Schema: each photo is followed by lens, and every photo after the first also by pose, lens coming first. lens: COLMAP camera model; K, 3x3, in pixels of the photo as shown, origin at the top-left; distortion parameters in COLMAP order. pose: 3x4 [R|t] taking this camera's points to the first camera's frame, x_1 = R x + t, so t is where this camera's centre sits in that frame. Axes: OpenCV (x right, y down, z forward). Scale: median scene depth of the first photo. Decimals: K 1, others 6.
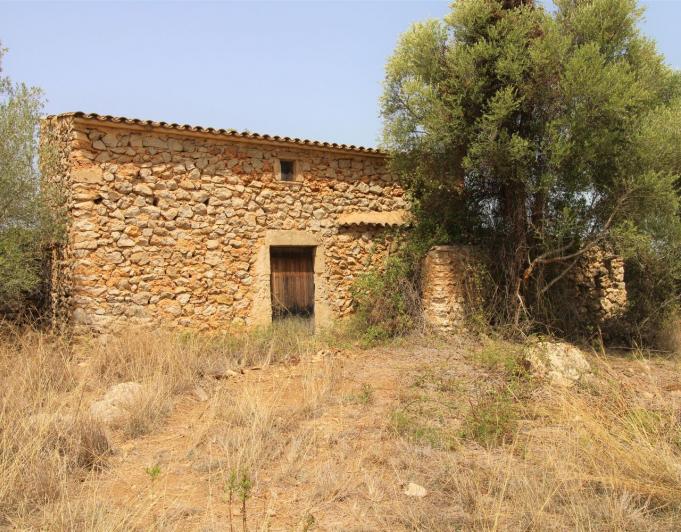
lens RADIAL K [[644.6, 0, 340.0], [0, 644.6, 266.1], [0, 0, 1]] dist [0.041890, 0.000000]
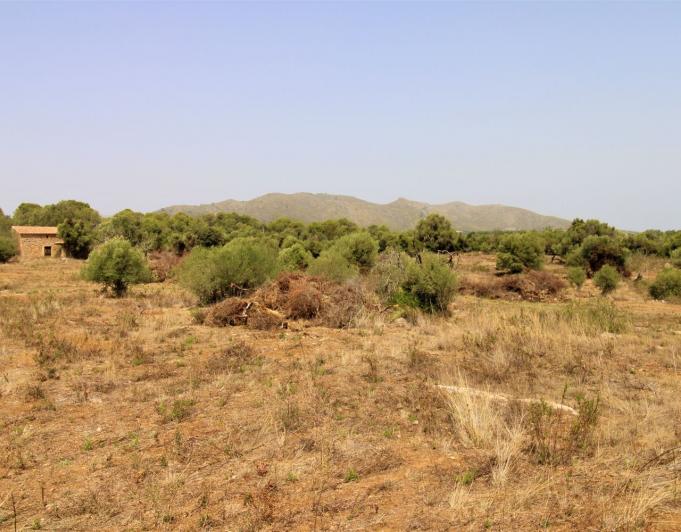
lens RADIAL K [[644.6, 0, 341.1], [0, 644.6, 265.5], [0, 0, 1]] dist [0.041890, 0.000000]
pose [[0.992396, 0.025599, 0.120396, 2.687029], [-0.035340, 0.996210, 0.079483, -0.588686], [-0.117905, -0.083134, 0.989539, -7.761452]]
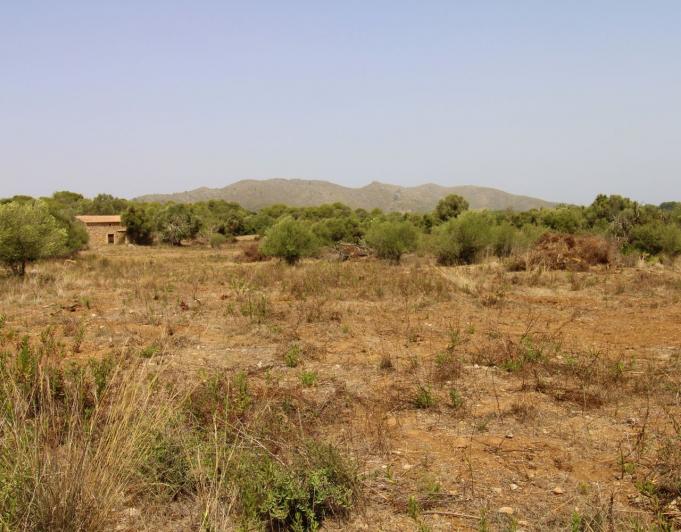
lens RADIAL K [[644.6, 0, 341.0], [0, 644.6, 264.2], [0, 0, 1]] dist [0.041890, 0.000000]
pose [[0.987152, -0.007396, 0.159610, 1.605182], [-0.008732, 0.994938, 0.100113, -0.533774], [-0.159543, -0.100221, 0.982091, -8.160069]]
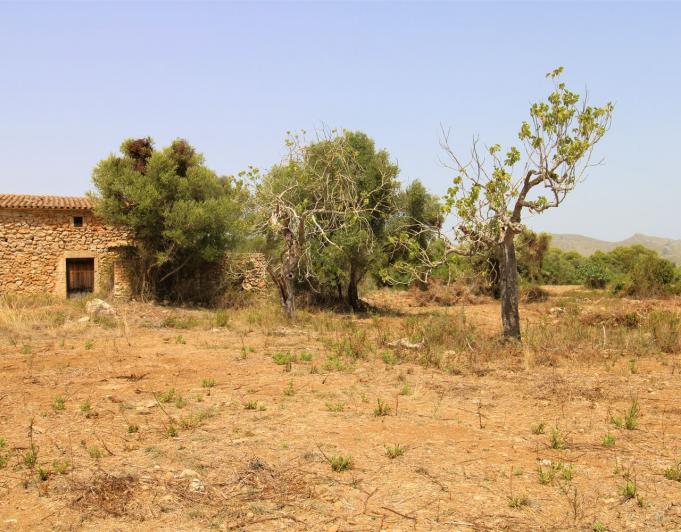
lens RADIAL K [[644.6, 0, 341.9], [0, 644.6, 267.5], [0, 0, 1]] dist [0.041890, 0.000000]
pose [[0.978046, -0.001223, -0.208385, 1.246376], [0.004876, 0.999843, 0.017017, -0.033686], [0.208331, -0.017659, 0.977899, -0.919117]]
